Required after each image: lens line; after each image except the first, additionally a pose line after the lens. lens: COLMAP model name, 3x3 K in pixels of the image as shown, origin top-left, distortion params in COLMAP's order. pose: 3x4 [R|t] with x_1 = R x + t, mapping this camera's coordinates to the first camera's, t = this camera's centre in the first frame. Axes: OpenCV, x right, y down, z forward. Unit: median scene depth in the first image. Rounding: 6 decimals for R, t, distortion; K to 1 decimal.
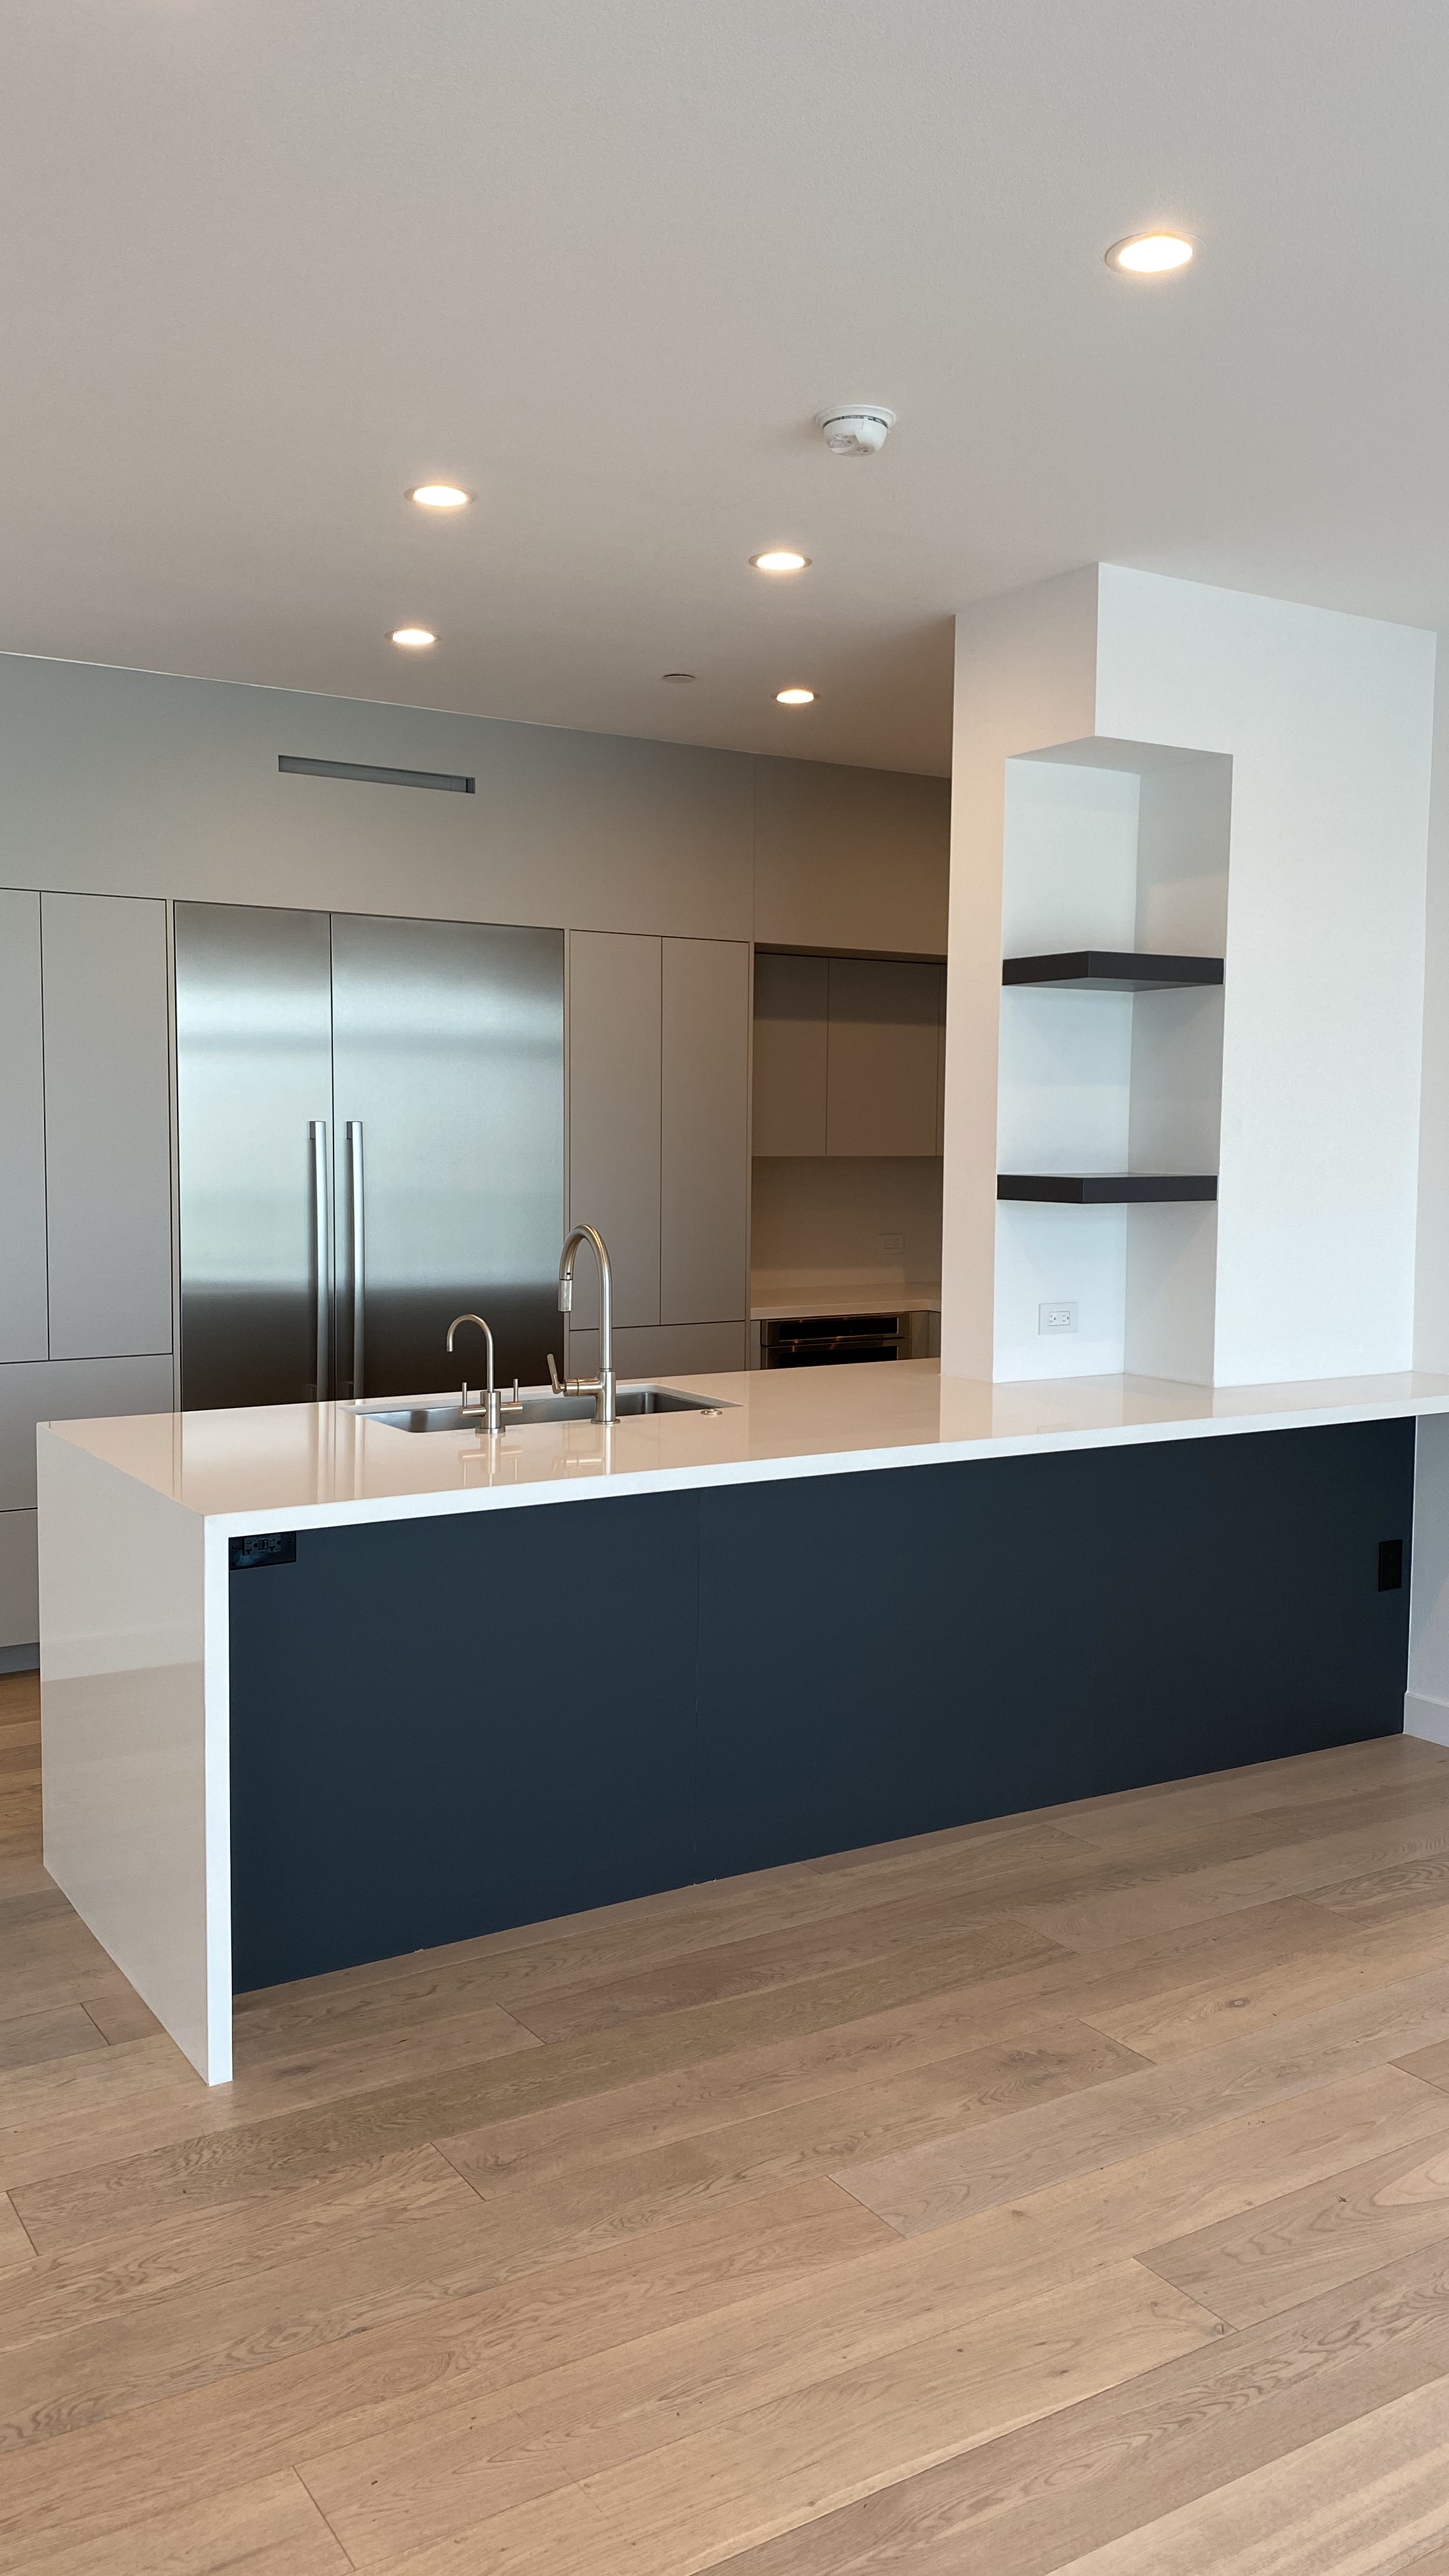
lens RADIAL K [[1980.3, 0, 756.7], [0, 1980.3, 1292.4], [0, 0, 1]] dist [0.002571, 0.001434]
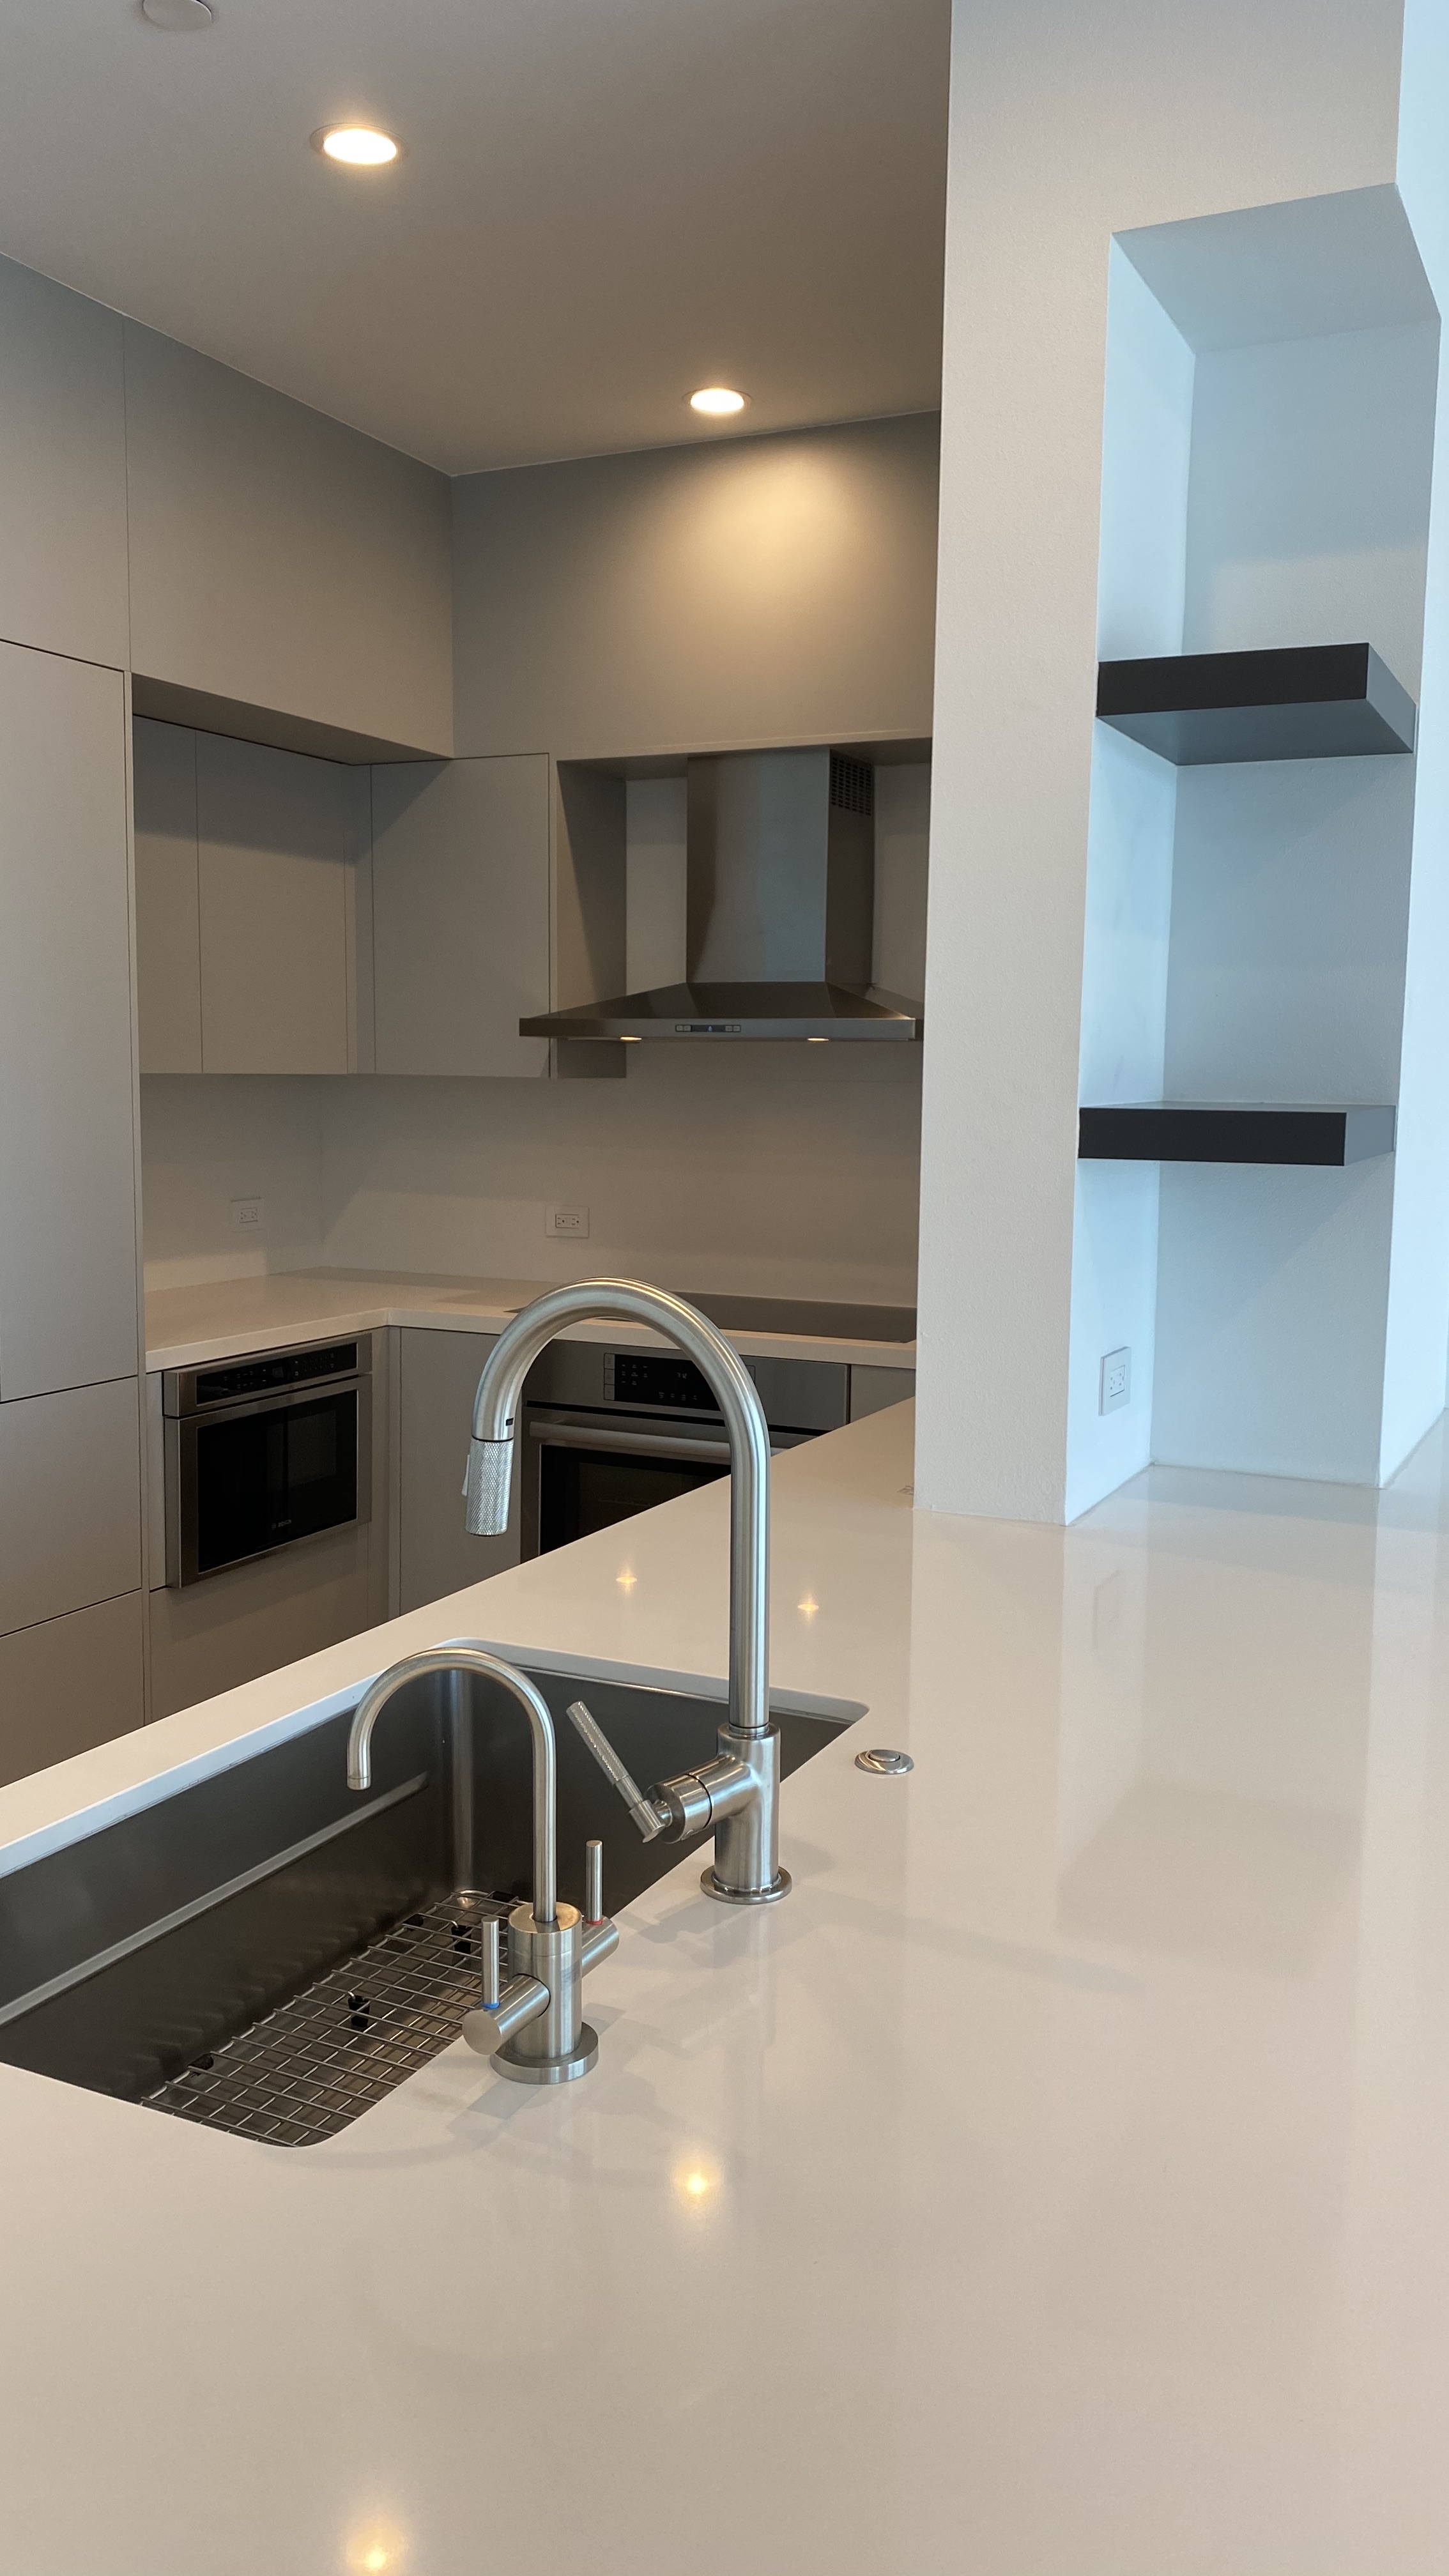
lens RADIAL K [[1980.3, 0, 756.7], [0, 1980.3, 1292.4], [0, 0, 1]] dist [0.002571, 0.001434]
pose [[0.848952, -0.059007, 0.525165, -0.210330], [0.038020, 0.997991, 0.050672, -0.042257], [-0.527100, -0.023052, 0.849491, 0.632938]]
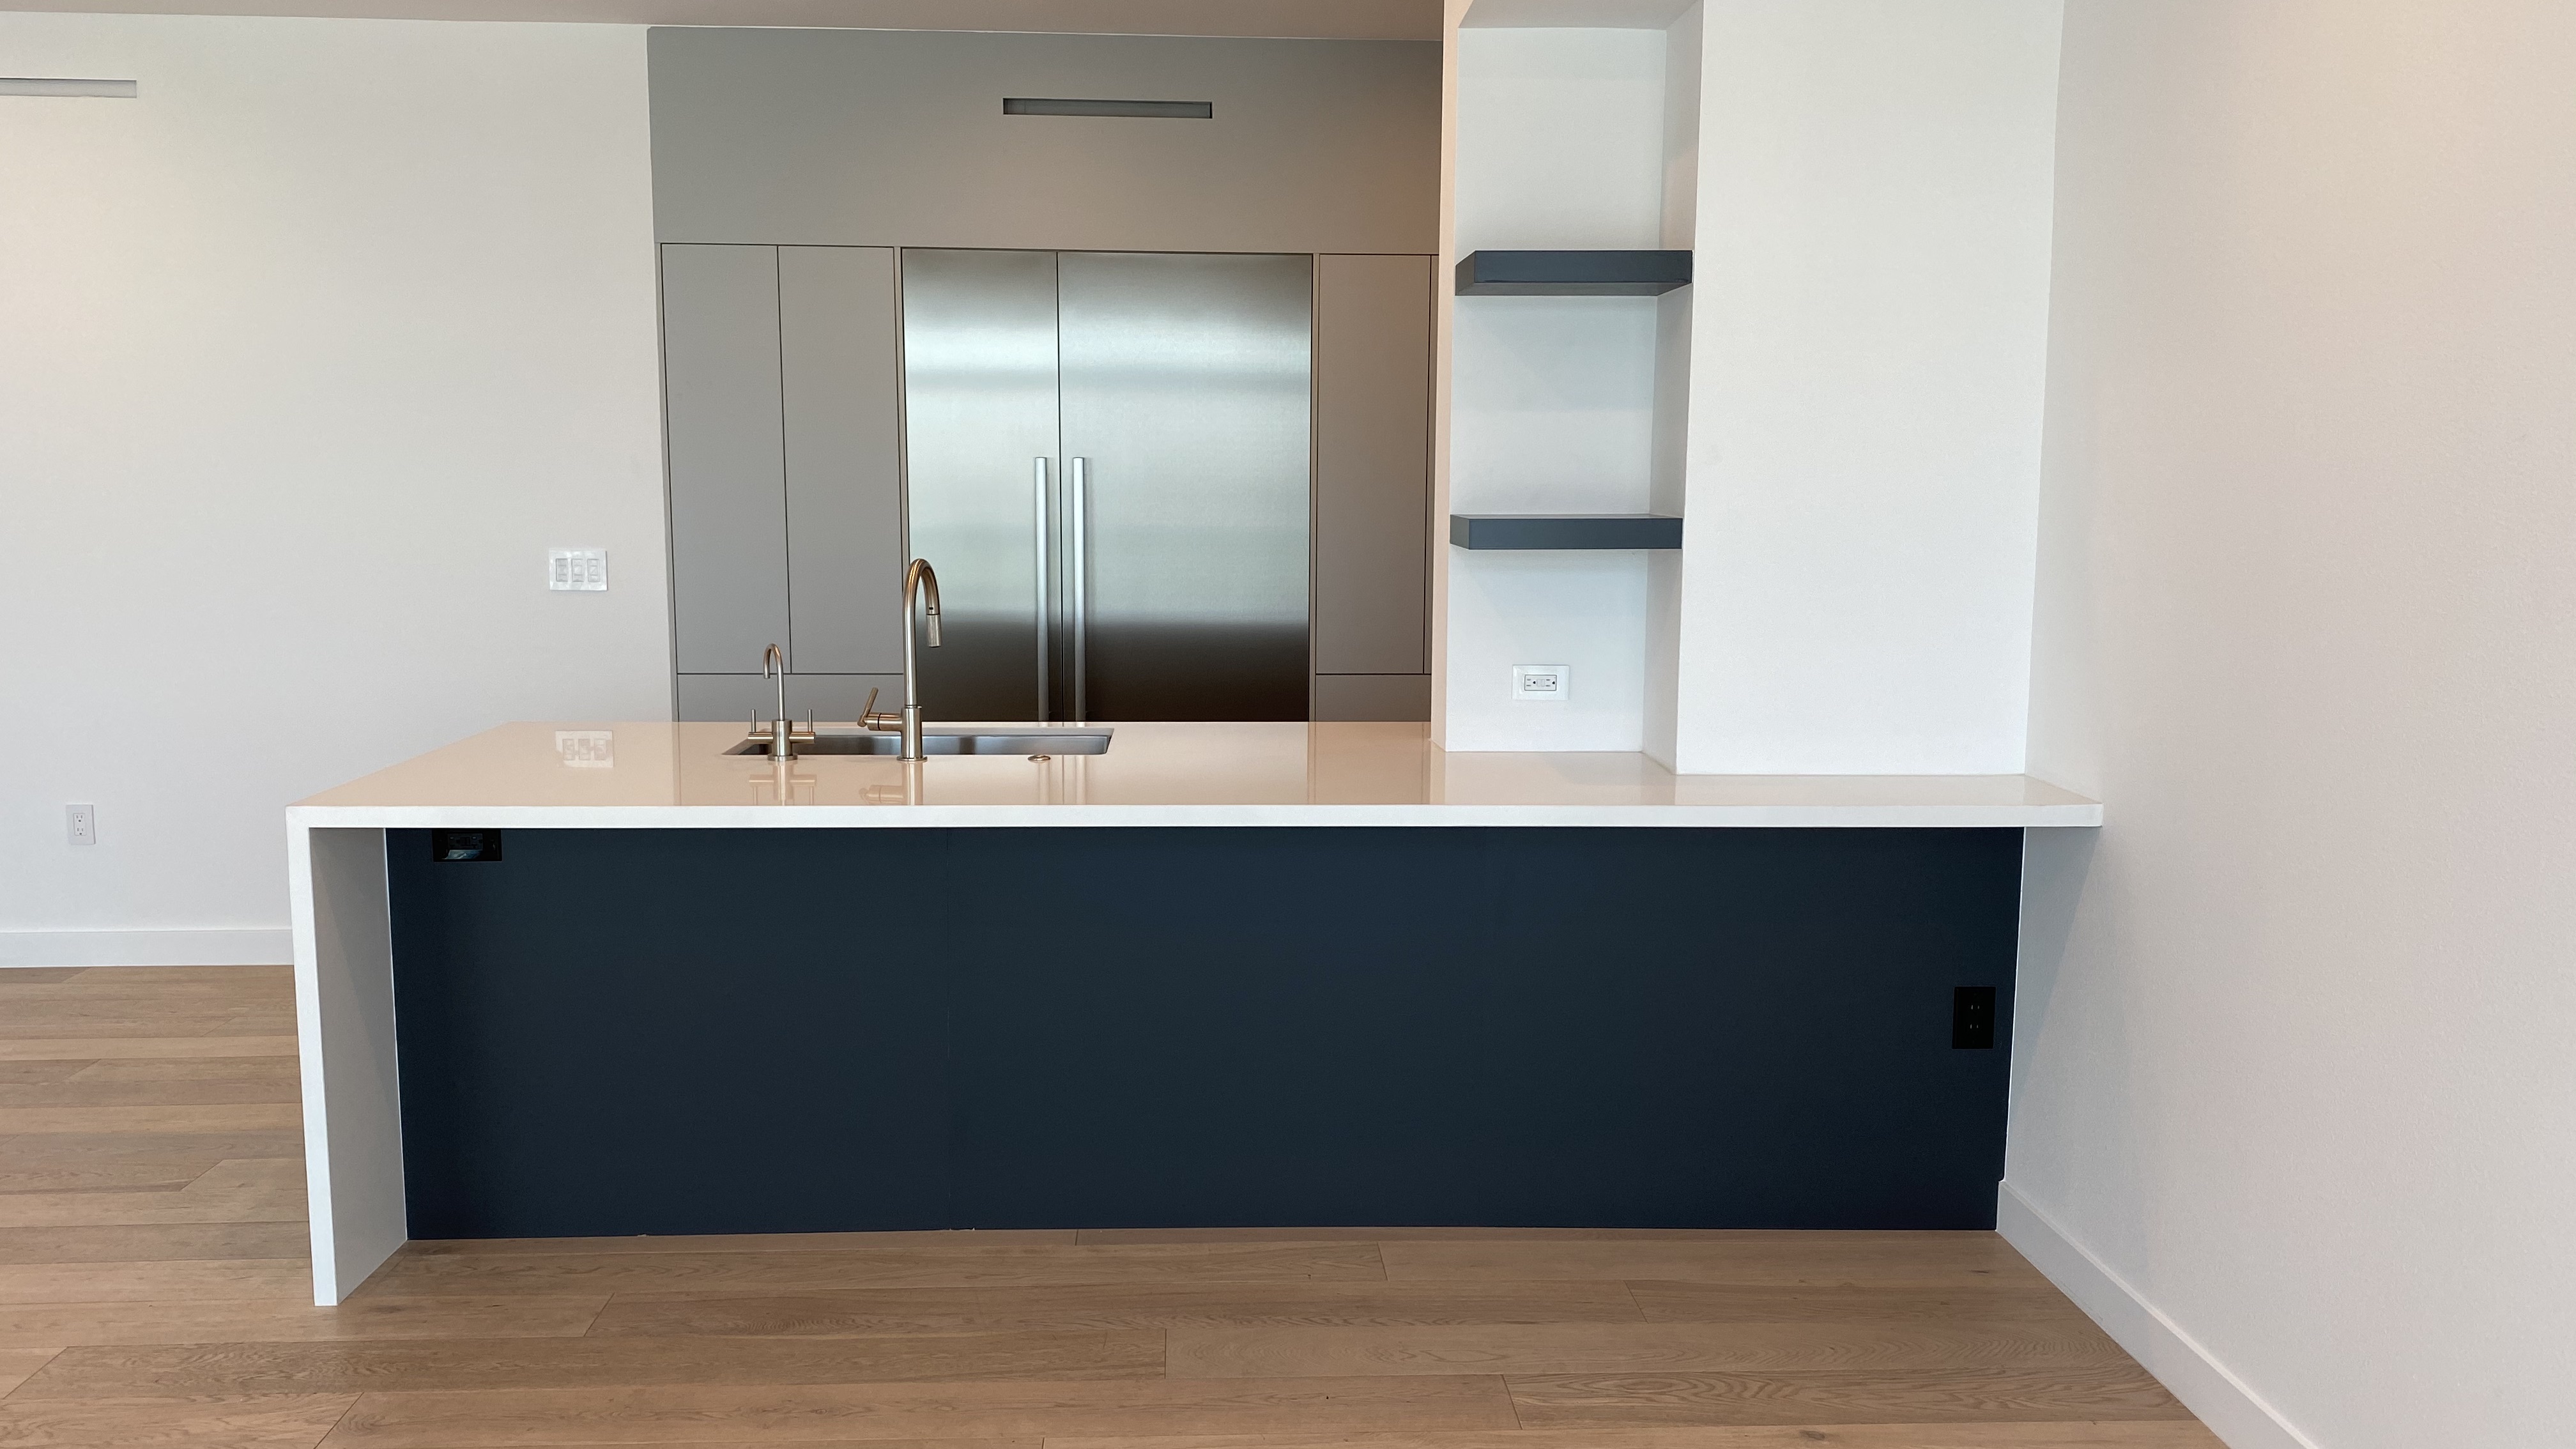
lens RADIAL K [[1980.3, 0, 1286.5], [0, 1980.3, 755.2], [0, 0, 1]] dist [0.002571, 0.001434]
pose [[0.870298, 0.070941, -0.487390, 0.501161], [-0.040873, 0.996562, 0.072069, -0.013779], [0.490827, -0.042800, 0.870205, 0.198162]]
